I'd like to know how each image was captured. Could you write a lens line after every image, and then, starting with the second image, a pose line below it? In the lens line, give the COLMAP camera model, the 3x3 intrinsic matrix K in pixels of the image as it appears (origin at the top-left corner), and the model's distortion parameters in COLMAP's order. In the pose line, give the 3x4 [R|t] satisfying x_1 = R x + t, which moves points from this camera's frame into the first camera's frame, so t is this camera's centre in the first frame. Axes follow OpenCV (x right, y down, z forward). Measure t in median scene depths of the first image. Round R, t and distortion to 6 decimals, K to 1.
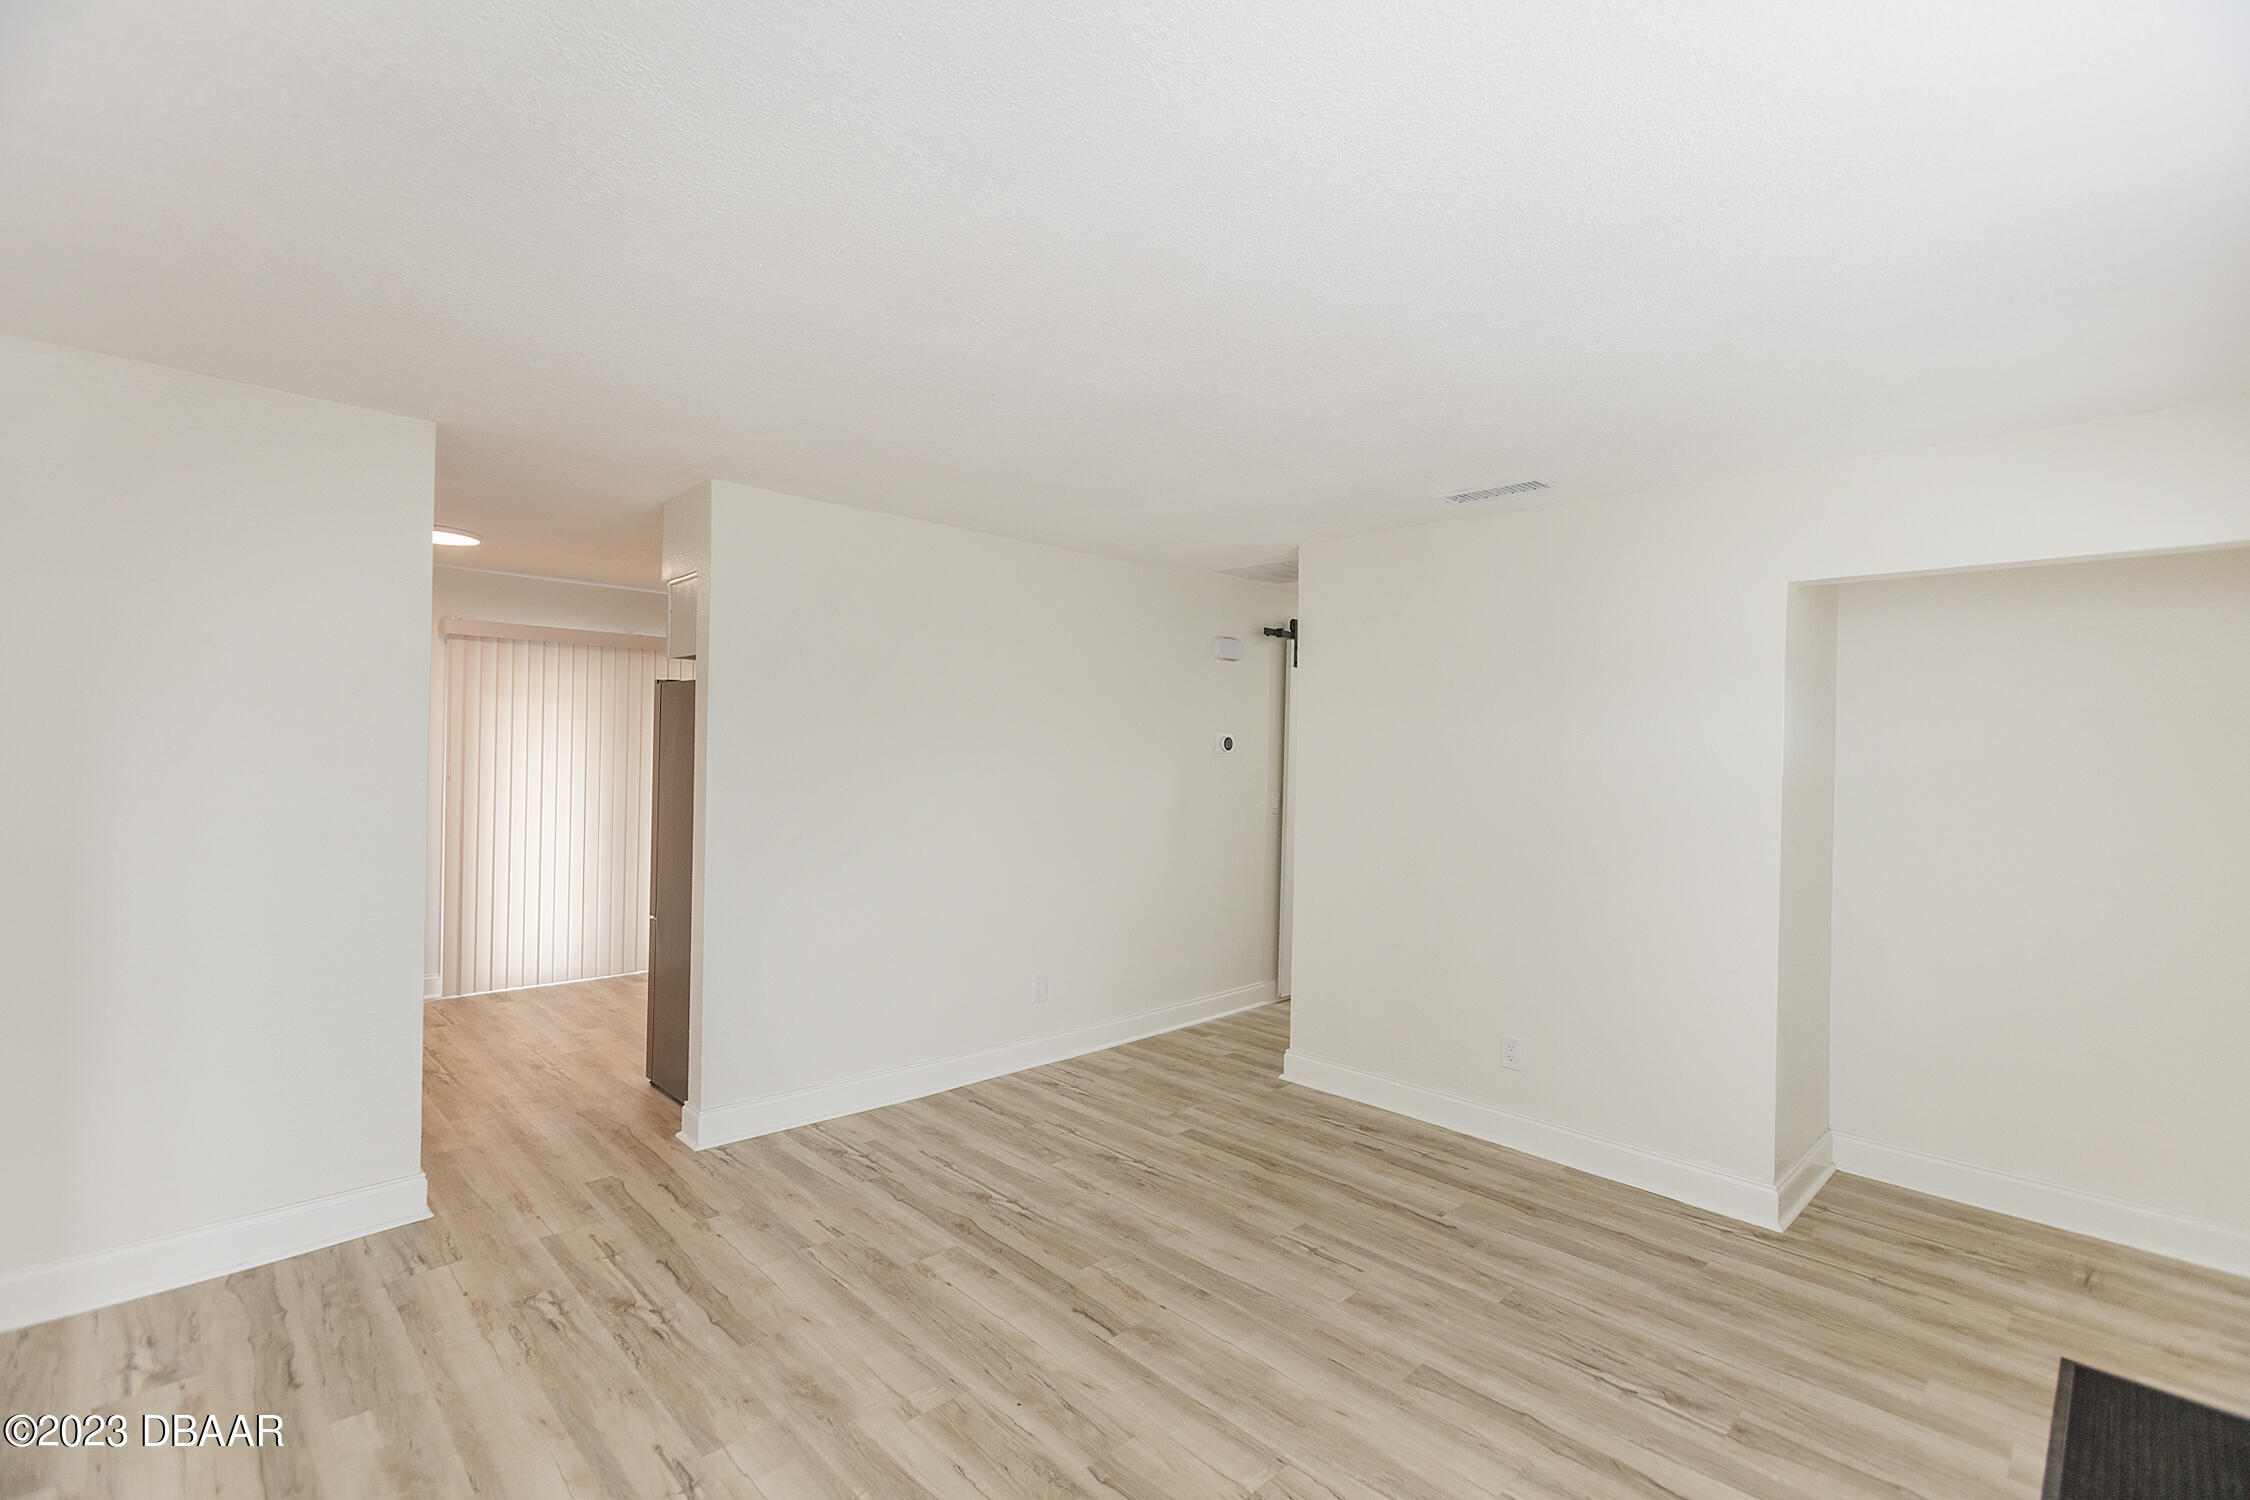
lens RADIAL K [[1000.5, 0, 1132.5], [0, 1000.5, 755.2], [0, 0, 1]] dist [-0.012916, 0.009844]
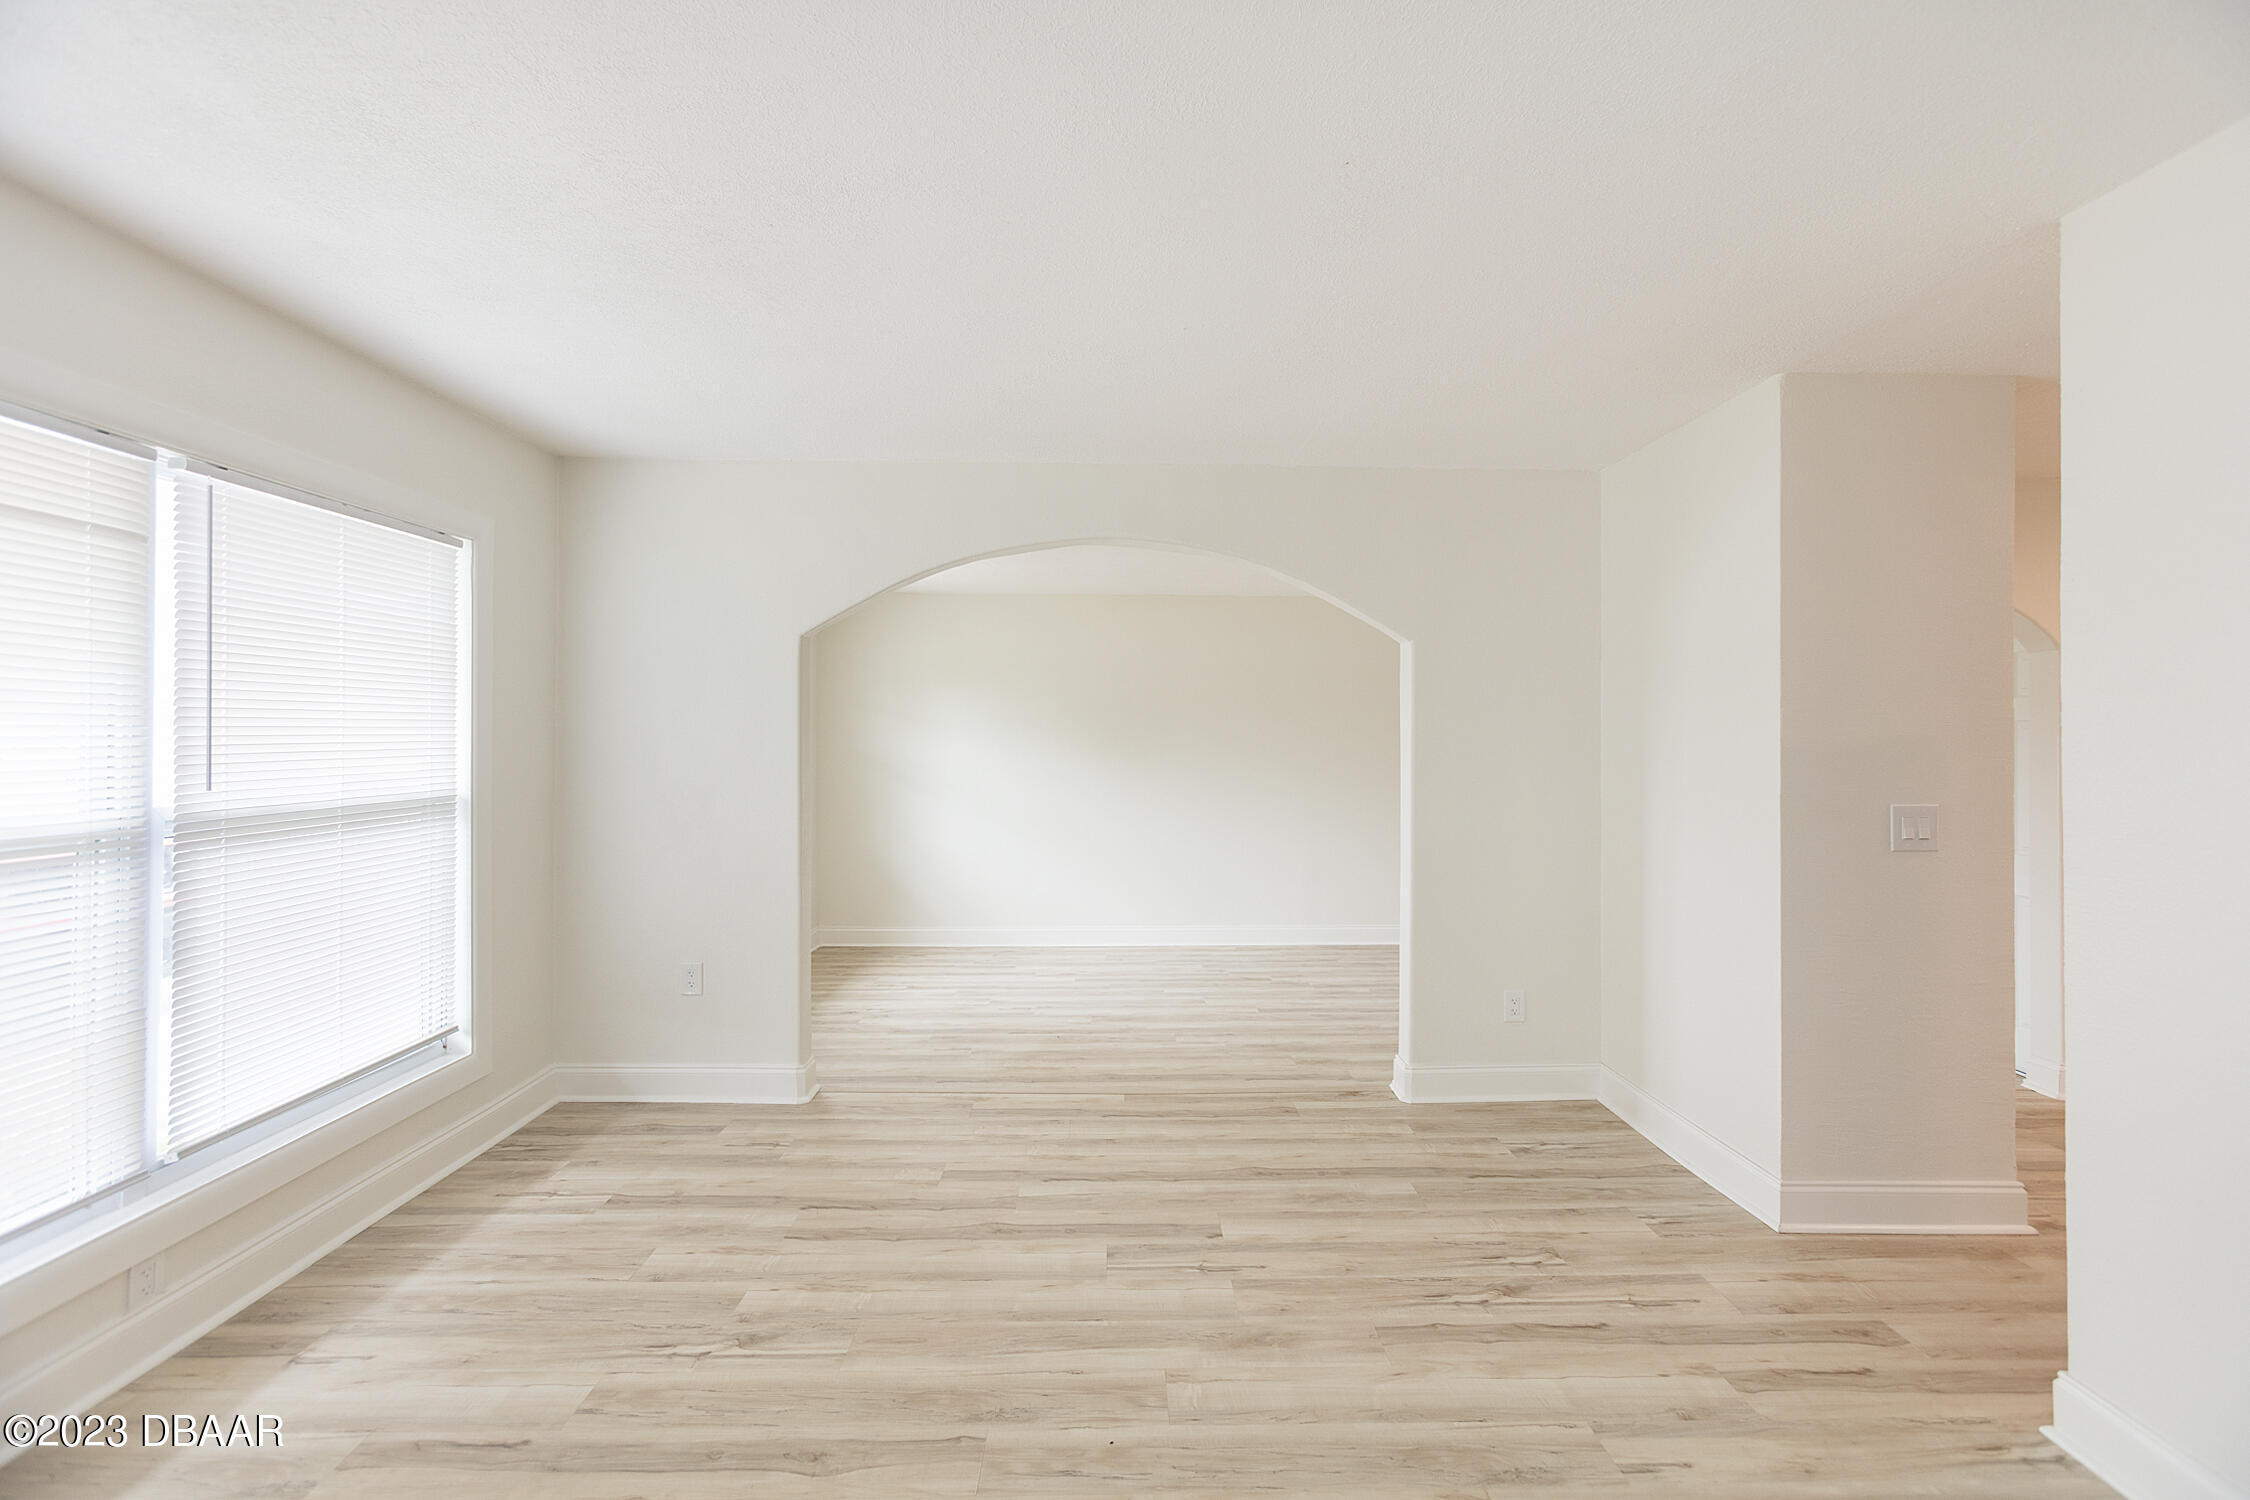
lens RADIAL K [[1000.5, 0, 1124.1], [0, 1000.5, 724.0], [0, 0, 1]] dist [-0.012916, 0.009844]
pose [[-0.688523, -0.037207, -0.724260, 0.419587], [-0.026216, 0.999307, -0.026415, 0.036995], [0.724741, 0.000800, -0.689021, 1.265961]]
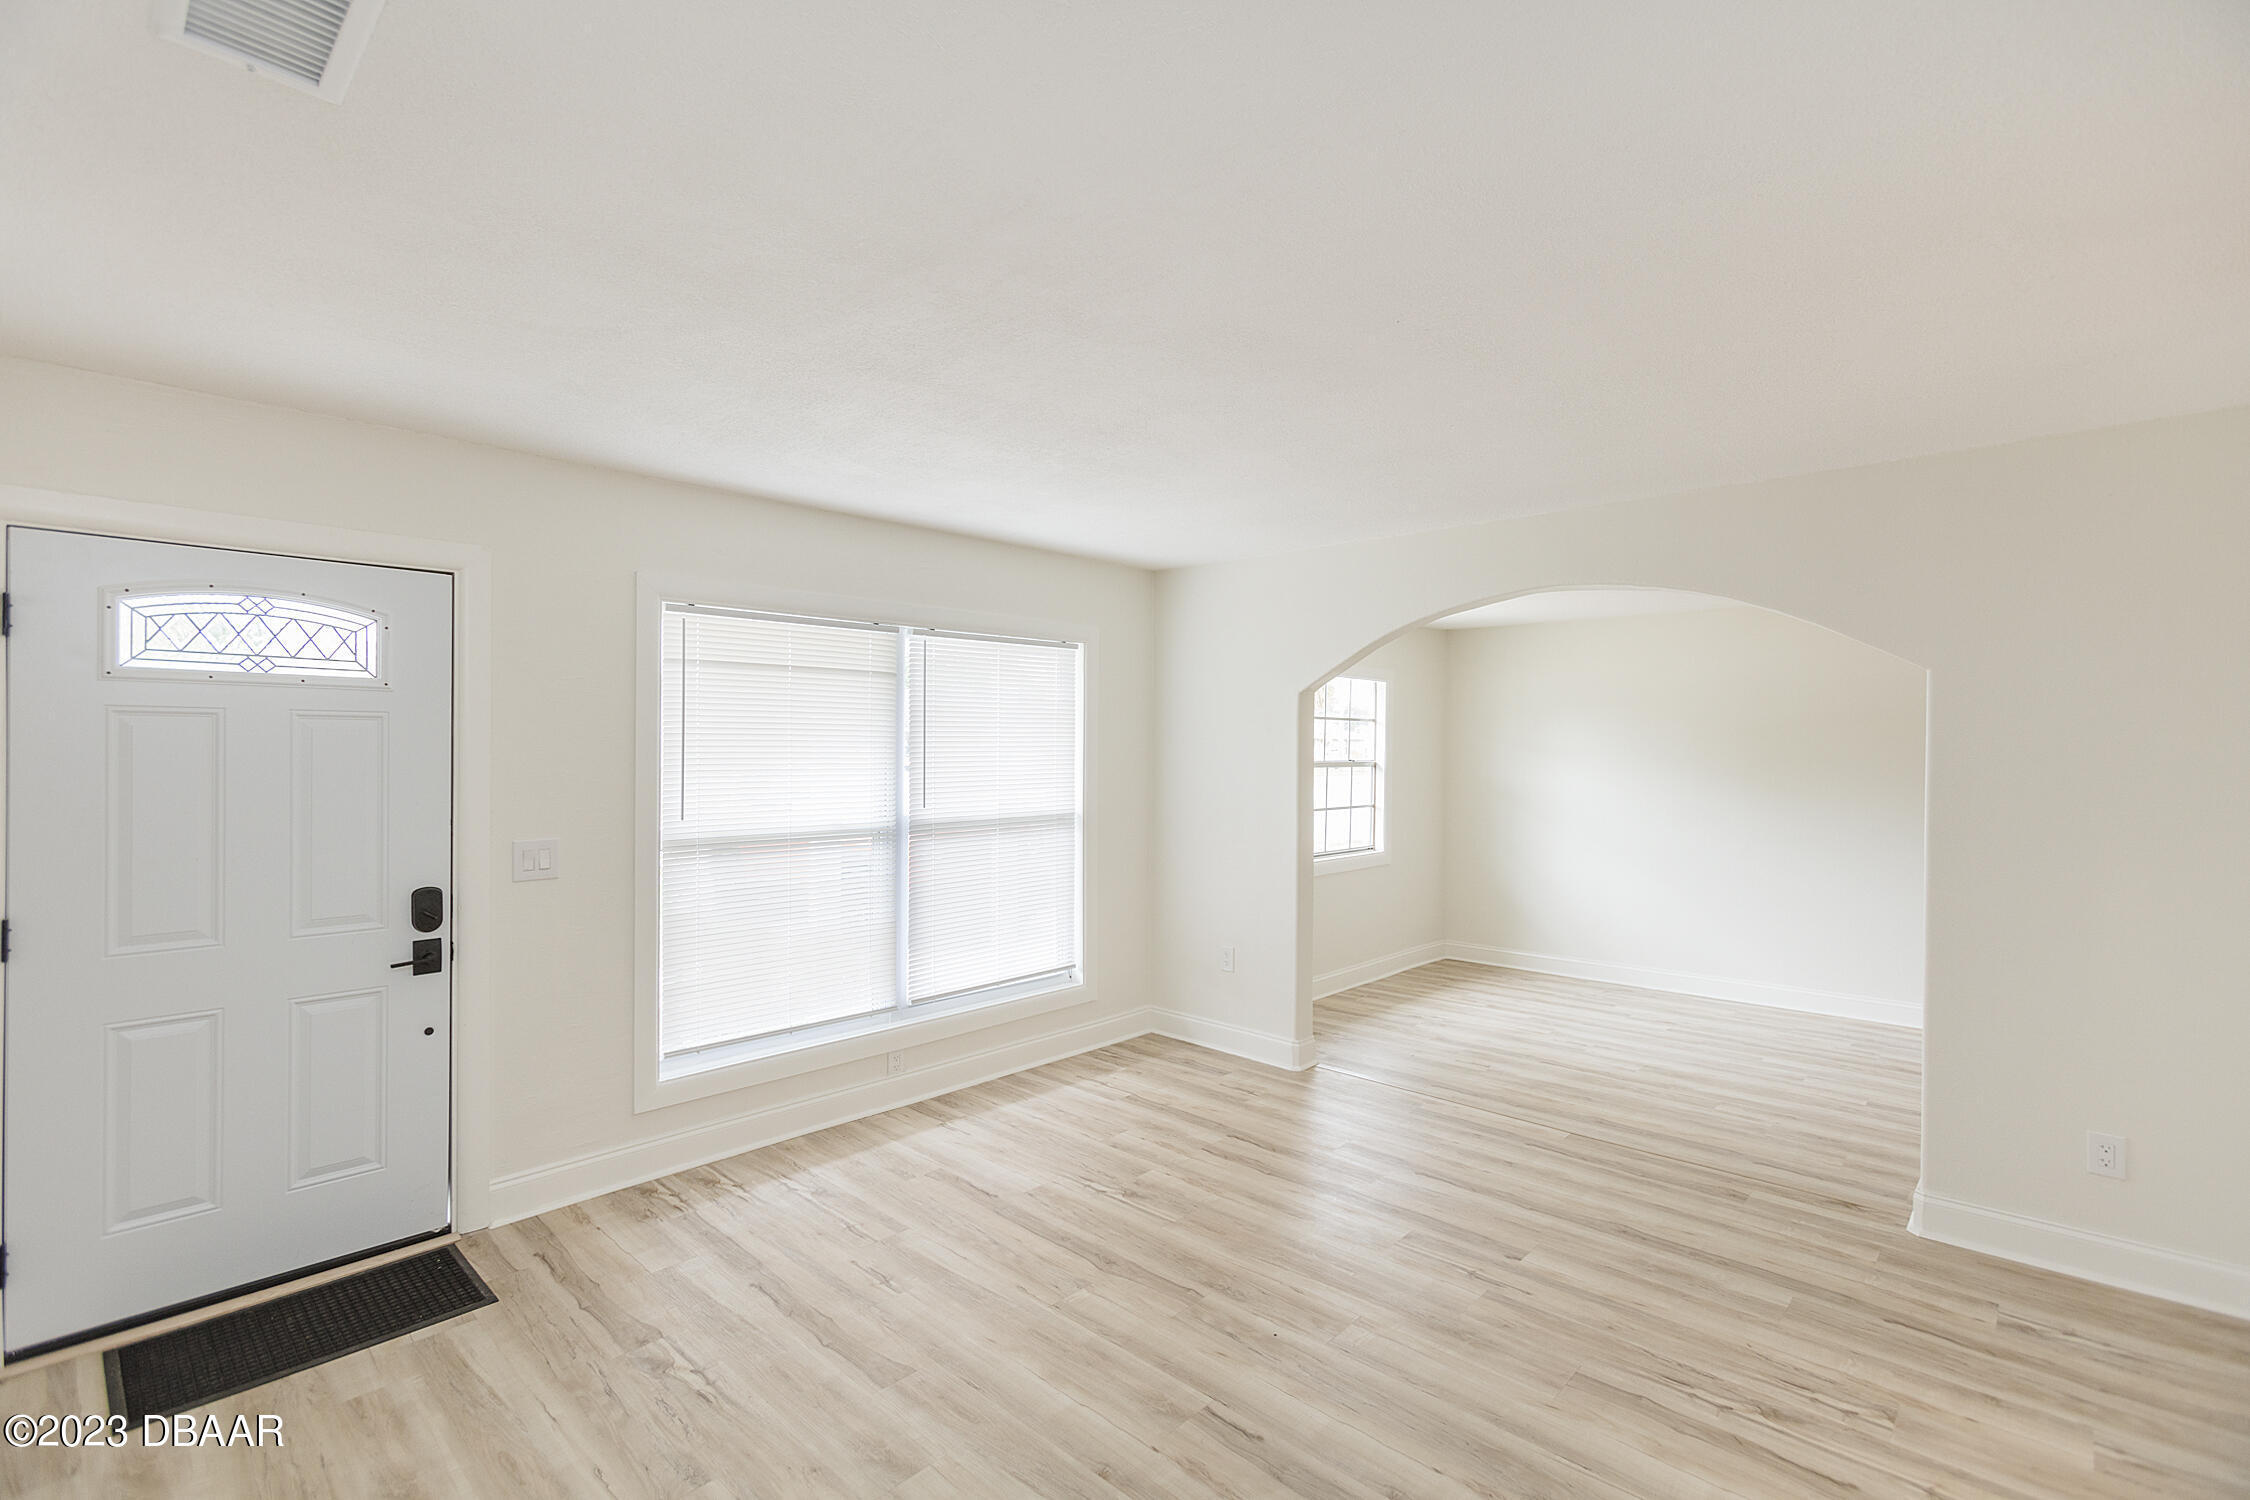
lens RADIAL K [[1000.5, 0, 1128.5], [0, 1000.5, 754.3], [0, 0, 1]] dist [-0.012916, 0.009844]
pose [[-0.998906, -0.026972, -0.038208, 0.091290], [-0.027396, 0.999568, 0.010599, -0.016216], [0.037906, 0.011634, -0.999214, 1.674878]]
